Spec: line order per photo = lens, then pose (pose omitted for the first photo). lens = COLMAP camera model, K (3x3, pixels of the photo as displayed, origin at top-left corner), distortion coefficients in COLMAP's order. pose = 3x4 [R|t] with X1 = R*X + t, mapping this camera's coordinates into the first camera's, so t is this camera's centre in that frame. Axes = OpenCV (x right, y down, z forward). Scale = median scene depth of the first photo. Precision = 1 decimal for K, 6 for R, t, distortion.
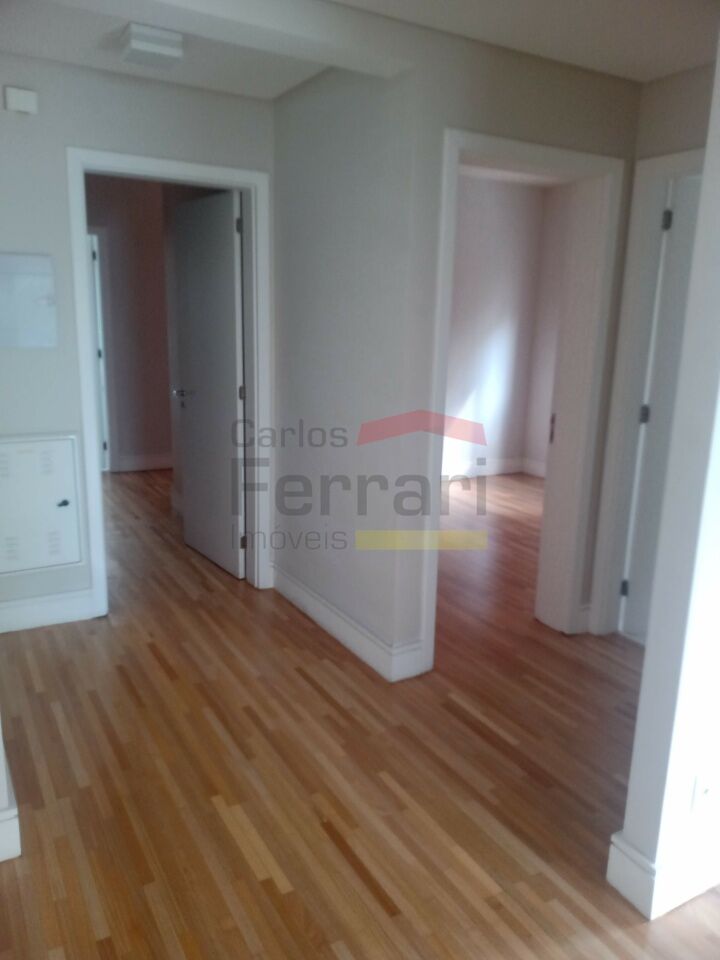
lens RADIAL K [[722.4, 0, 360.0], [0, 722.4, 480.0], [0, 0, 1]] dist [-0.007280, -0.011319]
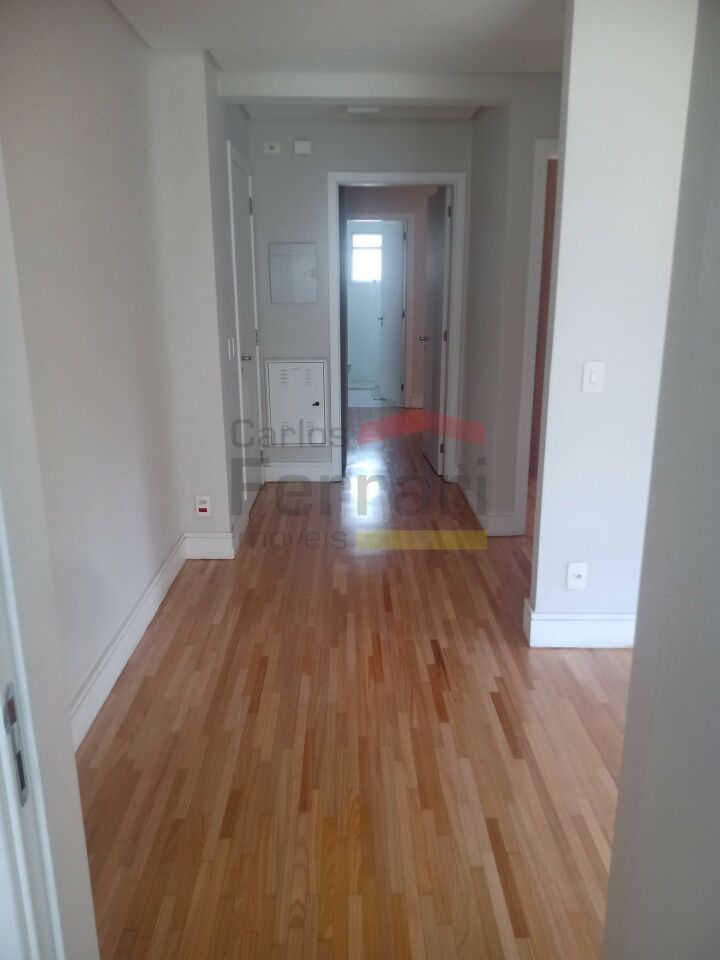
lens RADIAL K [[752.9, 0, 358.2], [0, 752.9, 475.9], [0, 0, 1]] dist [0.072739, -0.155036]
pose [[0.863417, 0.096554, -0.495165, 0.559029], [-0.087401, 0.995301, 0.041676, 0.127553], [0.496863, 0.007294, 0.867799, -0.418995]]
